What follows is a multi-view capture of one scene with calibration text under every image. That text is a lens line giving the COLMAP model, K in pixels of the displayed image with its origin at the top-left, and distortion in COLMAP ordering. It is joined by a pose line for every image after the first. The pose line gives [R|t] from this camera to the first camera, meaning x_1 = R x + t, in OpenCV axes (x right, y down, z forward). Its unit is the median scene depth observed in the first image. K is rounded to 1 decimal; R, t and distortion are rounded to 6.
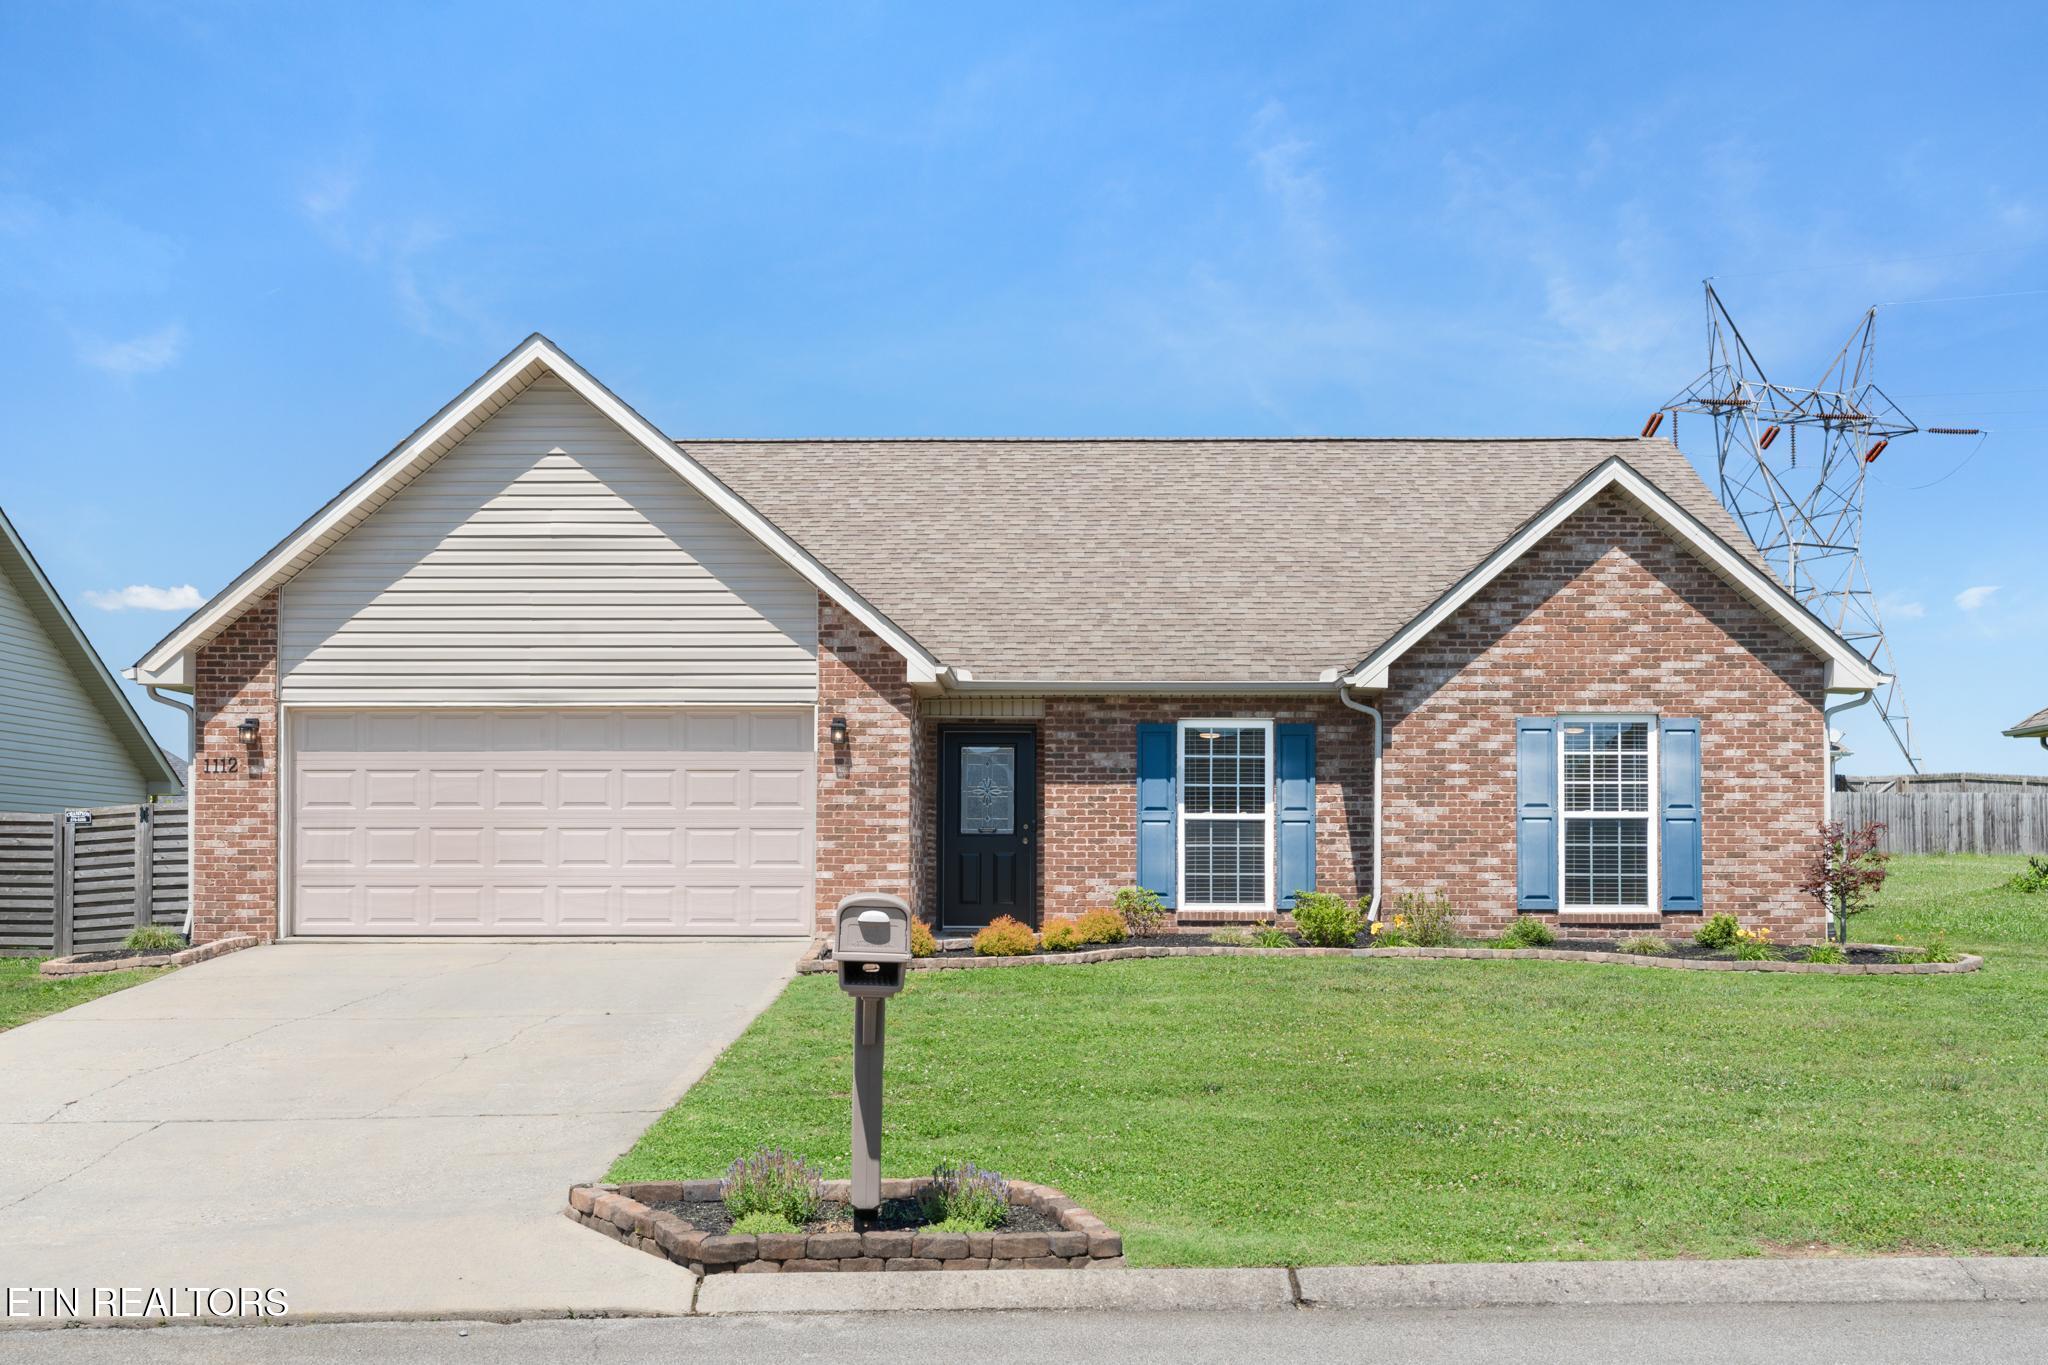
lens RADIAL K [[2017.8, 0, 1025.3], [0, 2017.8, 644.8], [0, 0, 1]] dist [0.005697, 0.000000]
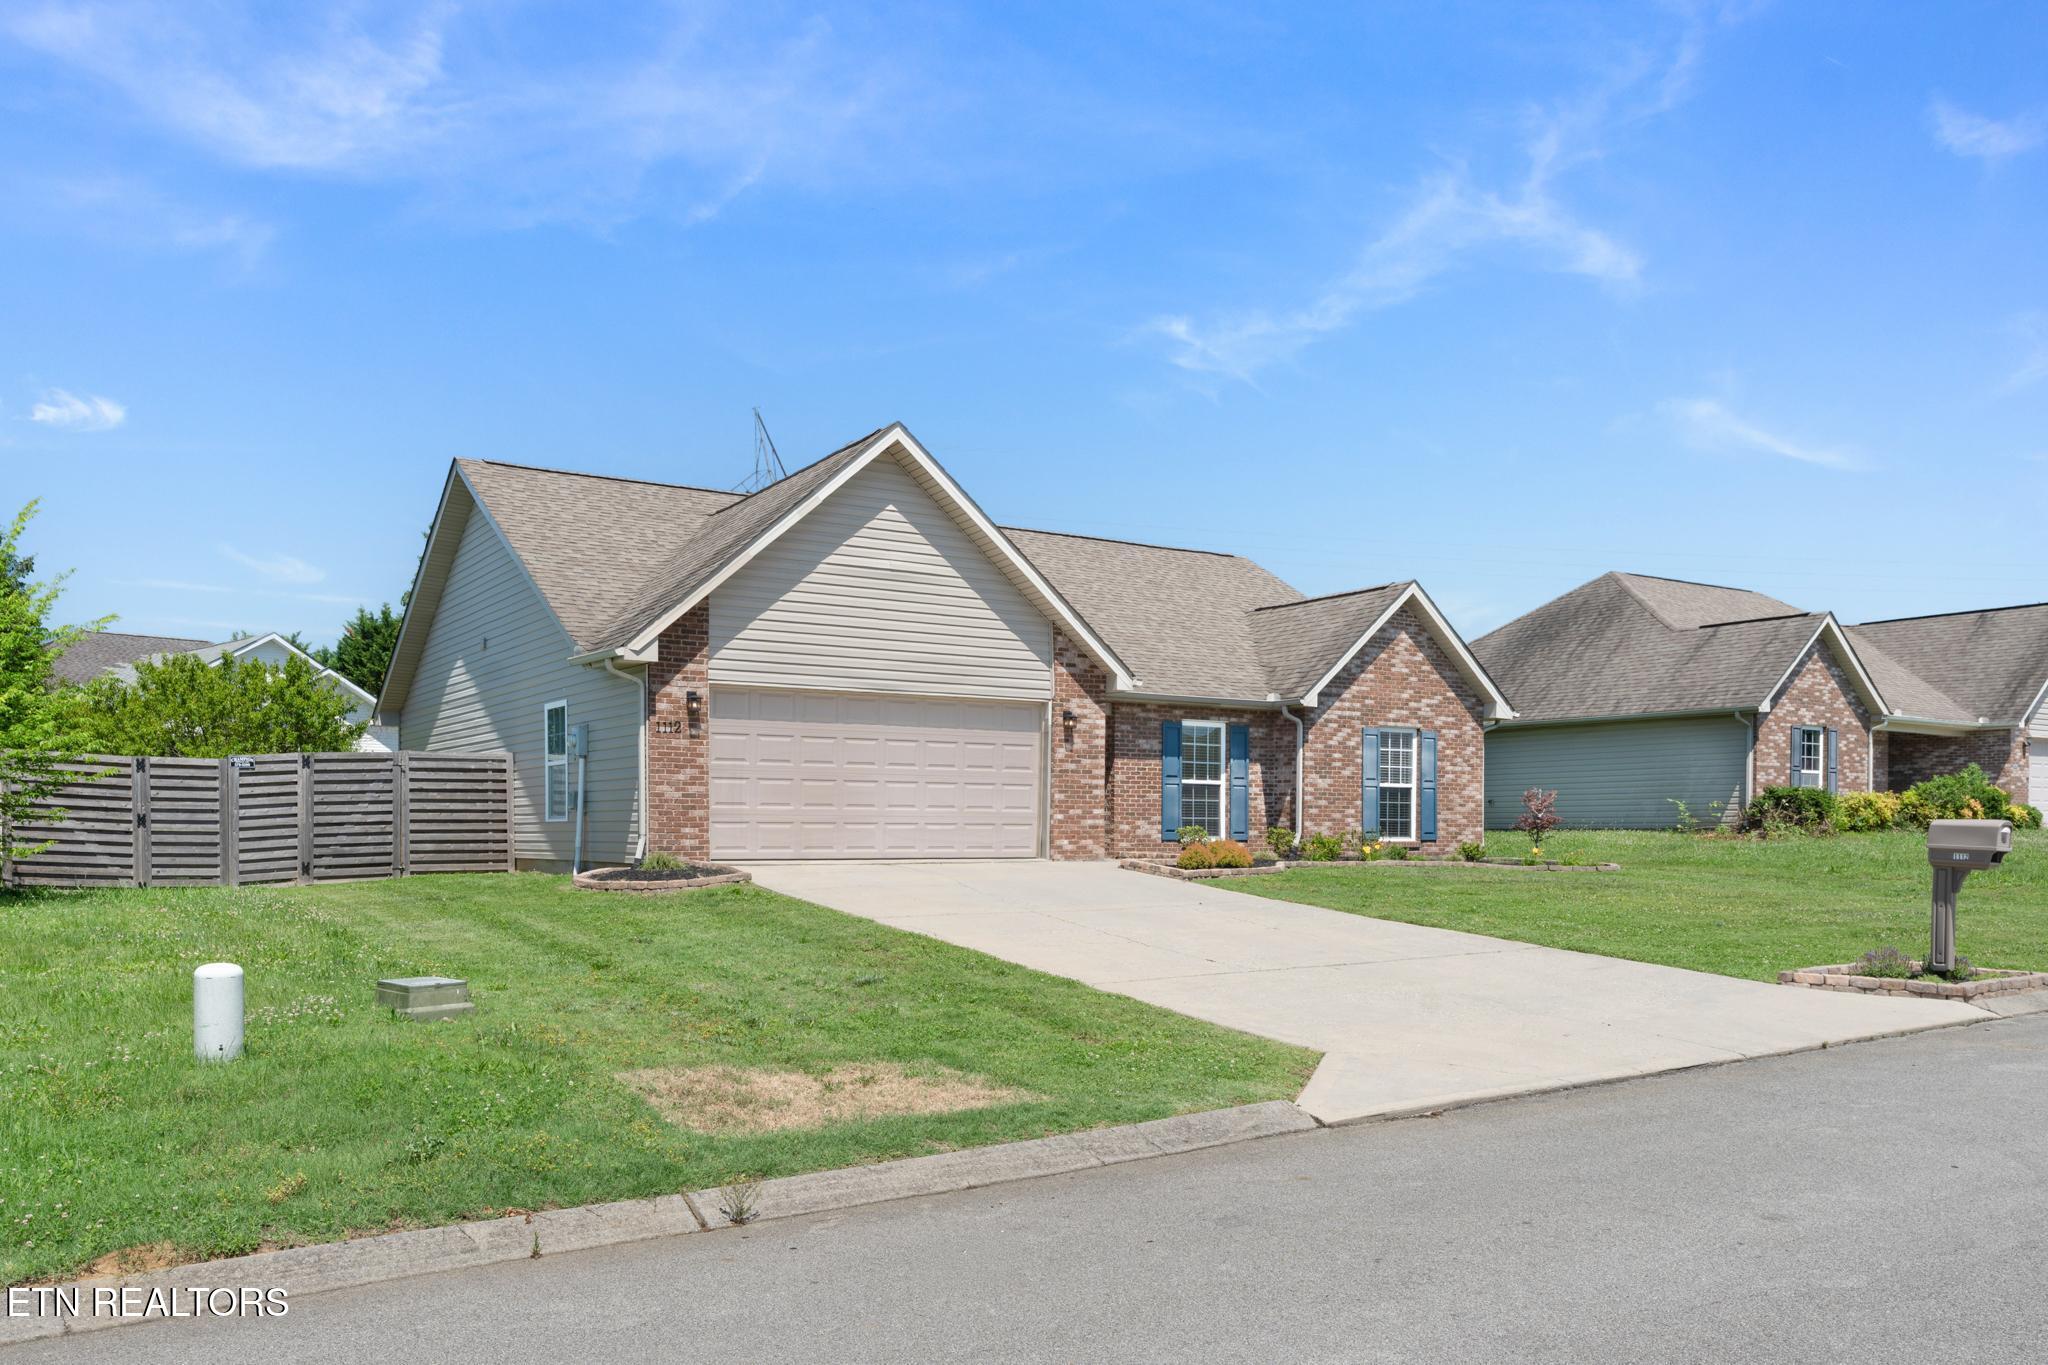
lens RADIAL K [[1471.3, 0, 1057.7], [0, 1471.3, 717.5], [0, 0, 1]] dist [-0.004540, -0.000144]
pose [[0.849680, 0.042172, 0.525609, -0.631501], [-0.062773, 0.997798, 0.021418, 0.017168], [-0.523548, -0.051192, 0.850457, 0.078001]]
